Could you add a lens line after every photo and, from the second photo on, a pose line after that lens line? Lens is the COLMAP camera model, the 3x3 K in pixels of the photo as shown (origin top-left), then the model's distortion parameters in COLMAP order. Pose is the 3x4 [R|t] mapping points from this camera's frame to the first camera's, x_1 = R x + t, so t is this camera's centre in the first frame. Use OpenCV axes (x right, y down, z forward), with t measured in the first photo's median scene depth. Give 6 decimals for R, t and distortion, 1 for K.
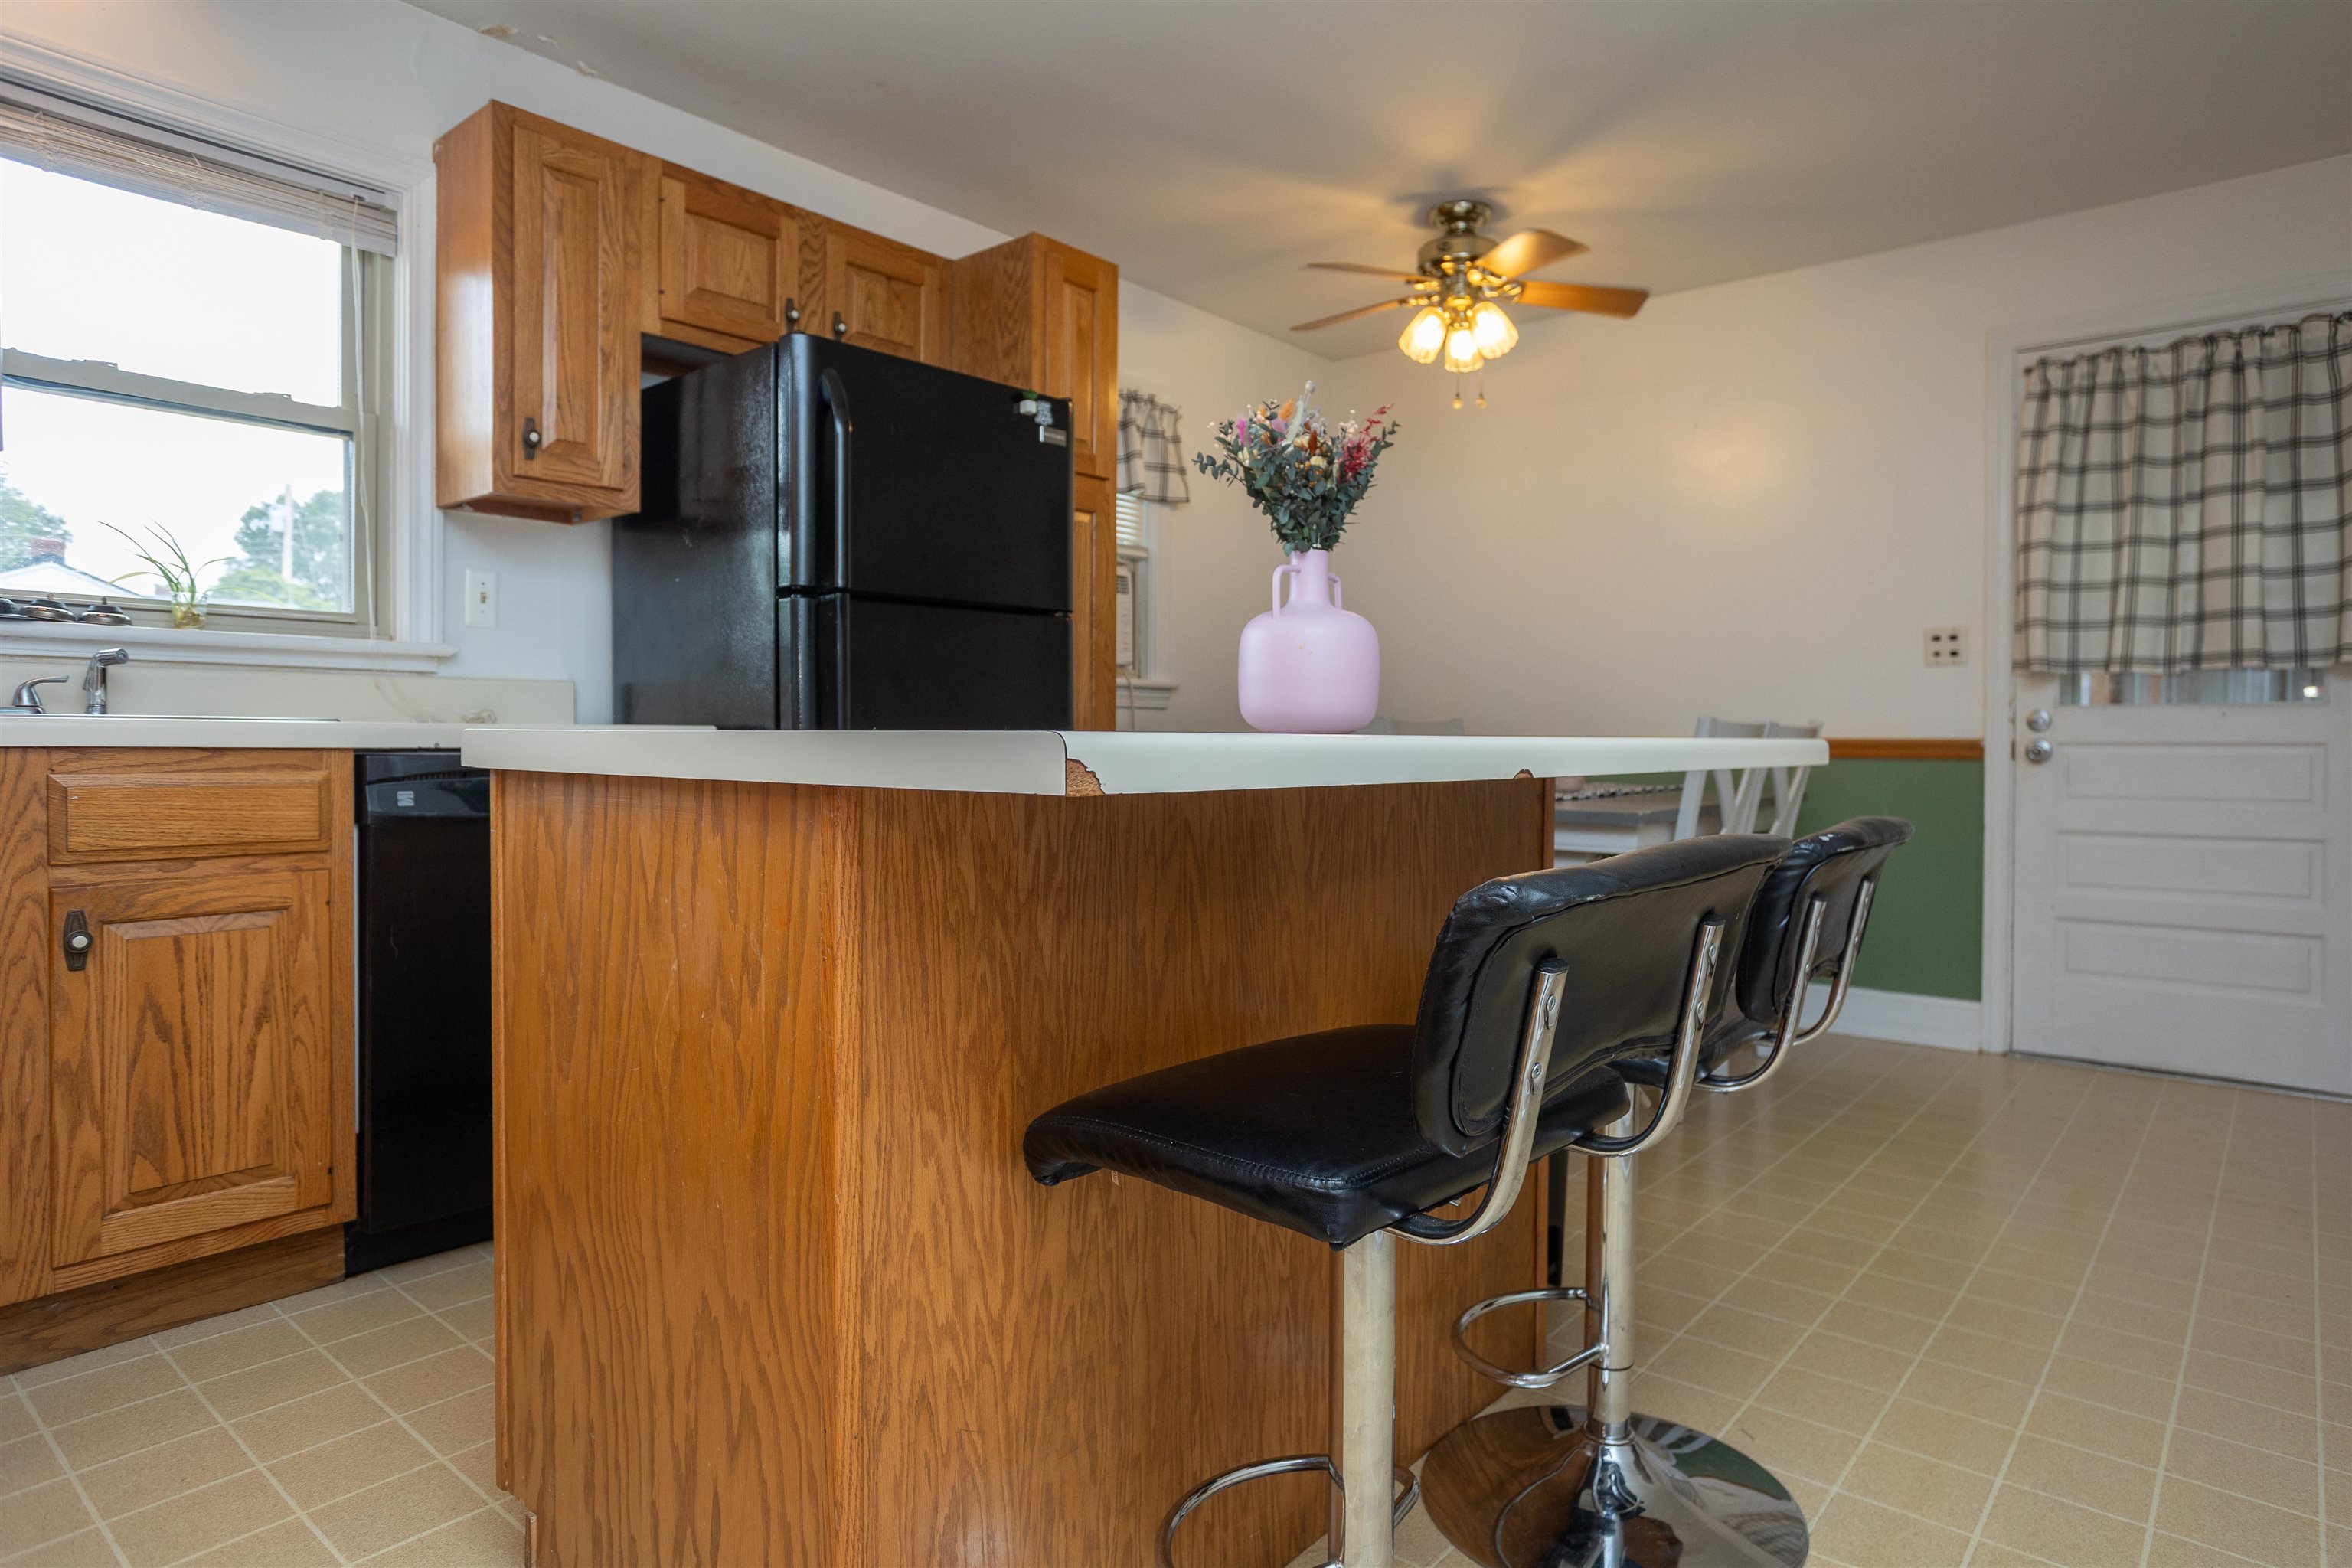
lens RADIAL K [[1355.4, 0, 1215.8], [0, 1355.4, 751.1], [0, 0, 1]] dist [-0.014715, 0.014497]
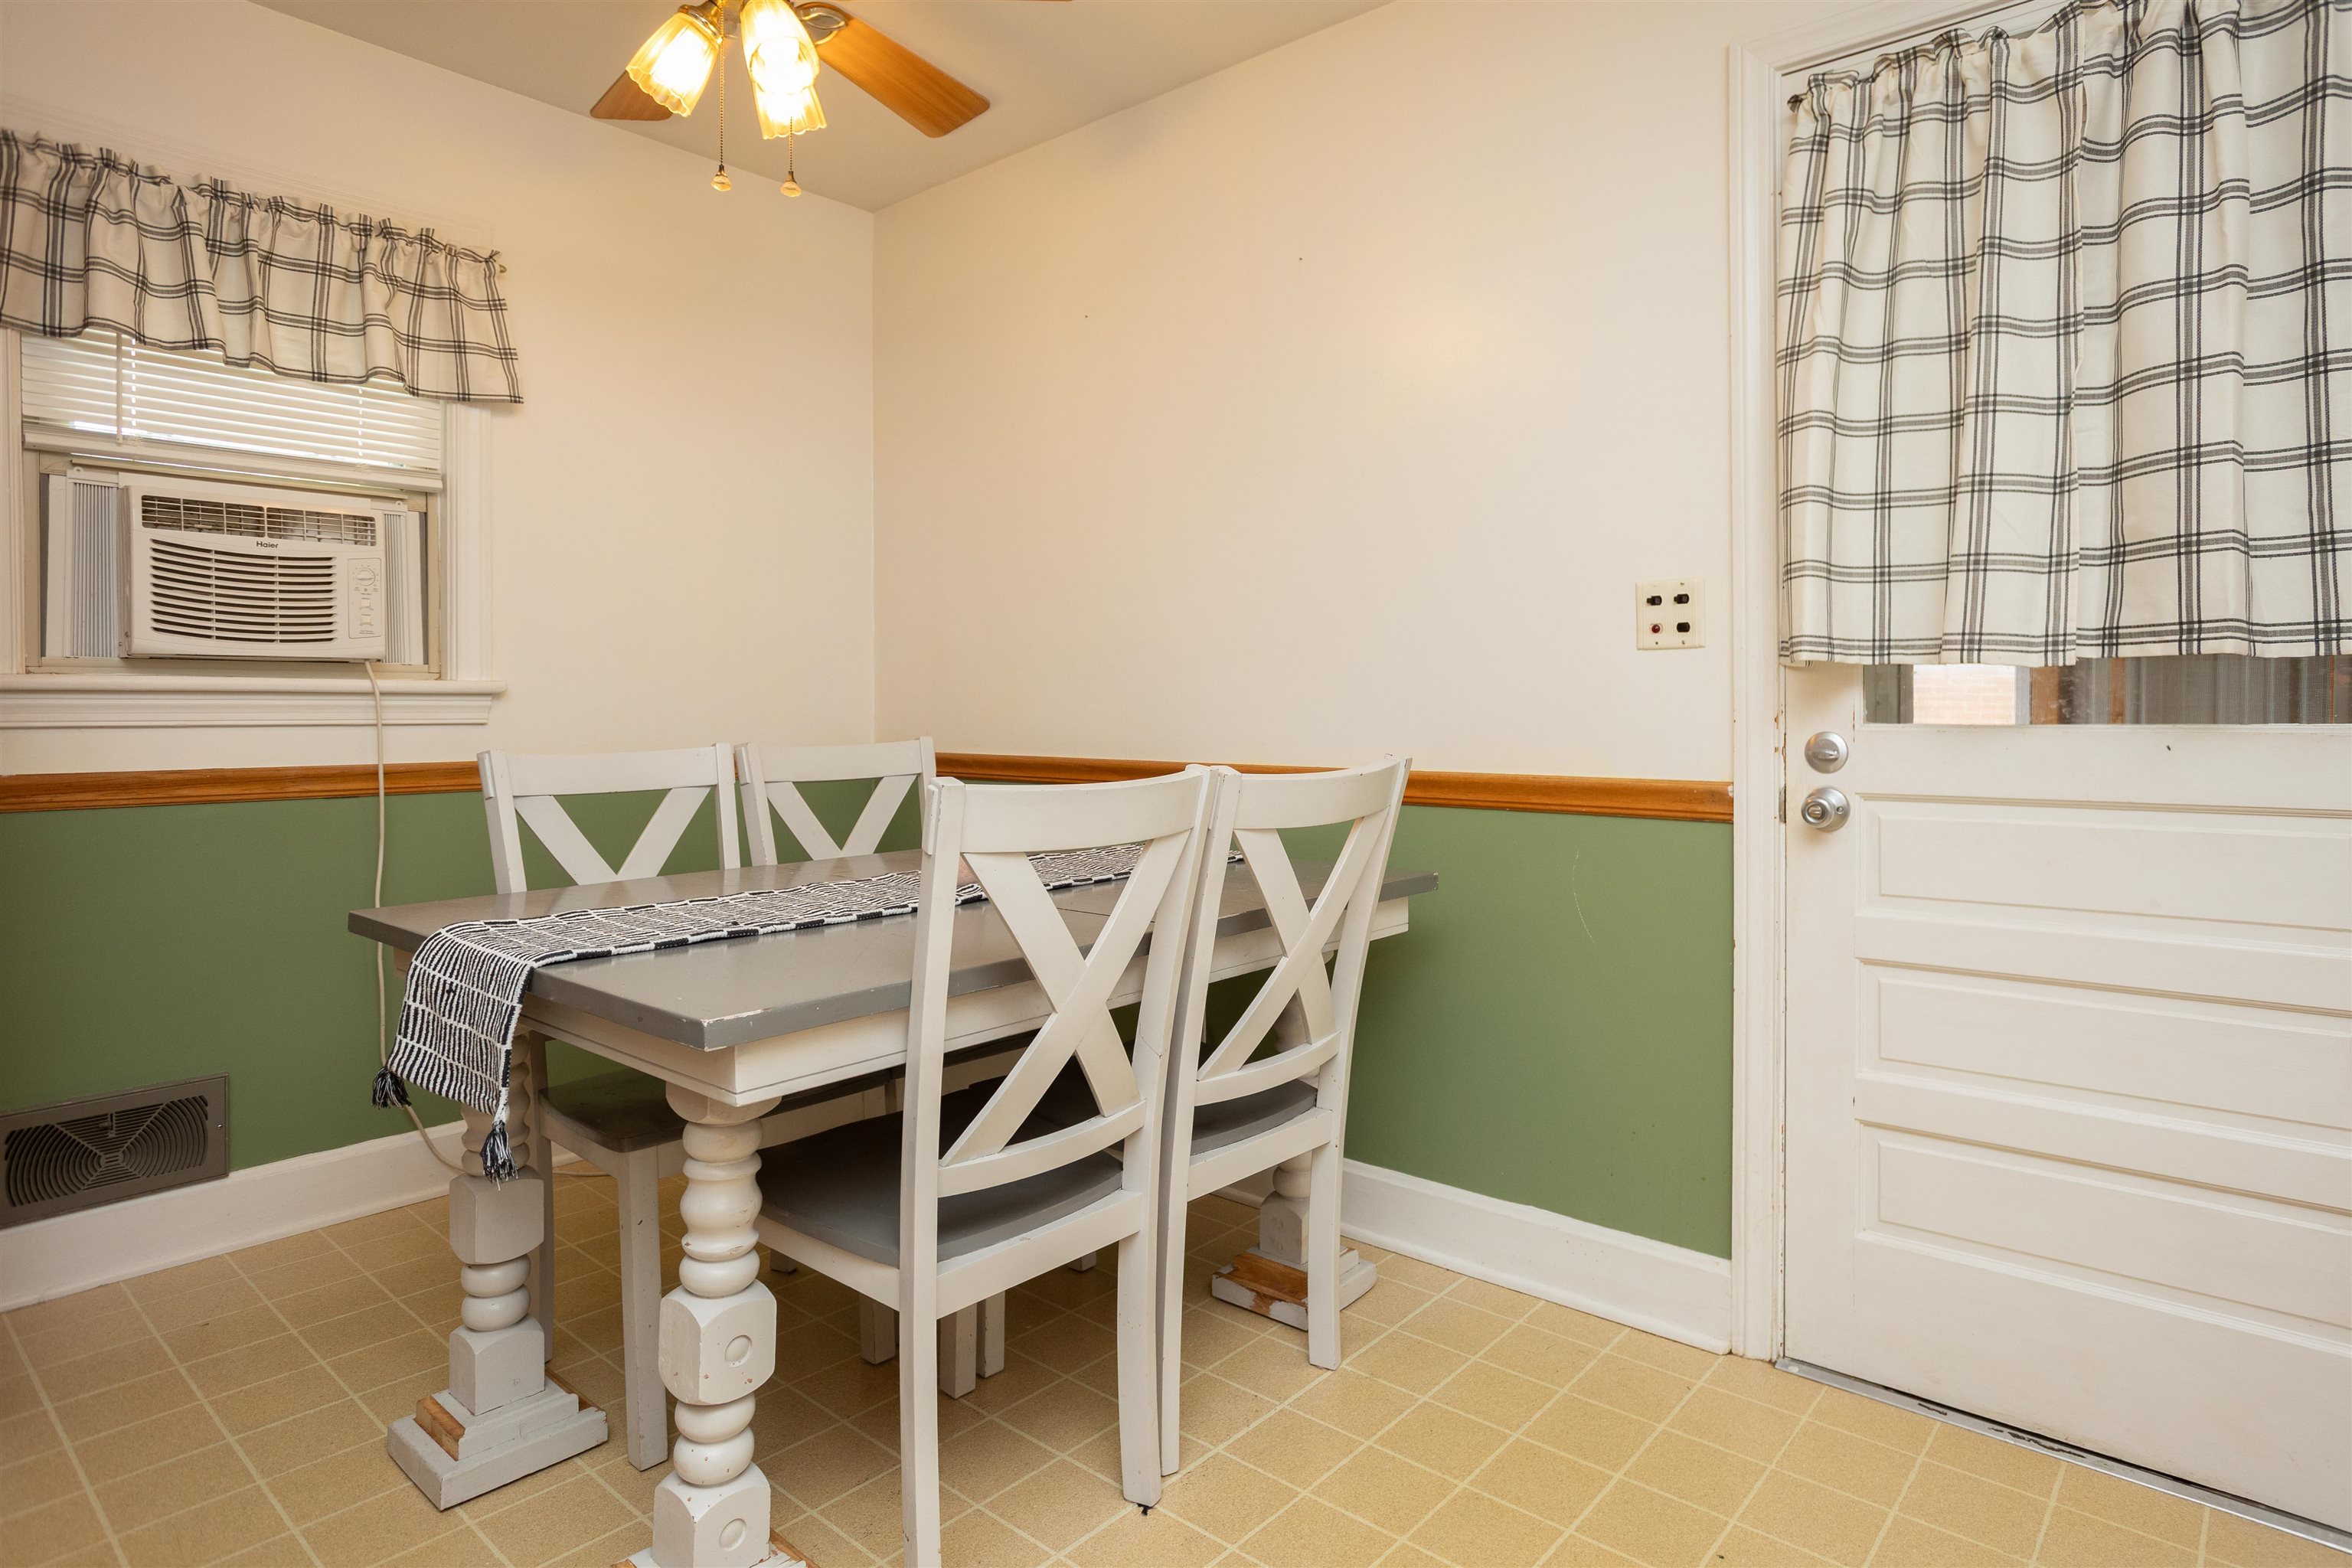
lens RADIAL K [[1311.2, 0, 1178.8], [0, 1311.2, 712.0], [0, 0, 1]] dist [-0.029286, 0.020630]
pose [[0.999182, -0.007653, -0.039708, 0.383780], [0.007498, 0.999964, -0.004068, -0.039418], [0.039738, 0.003767, 0.999203, 0.485316]]
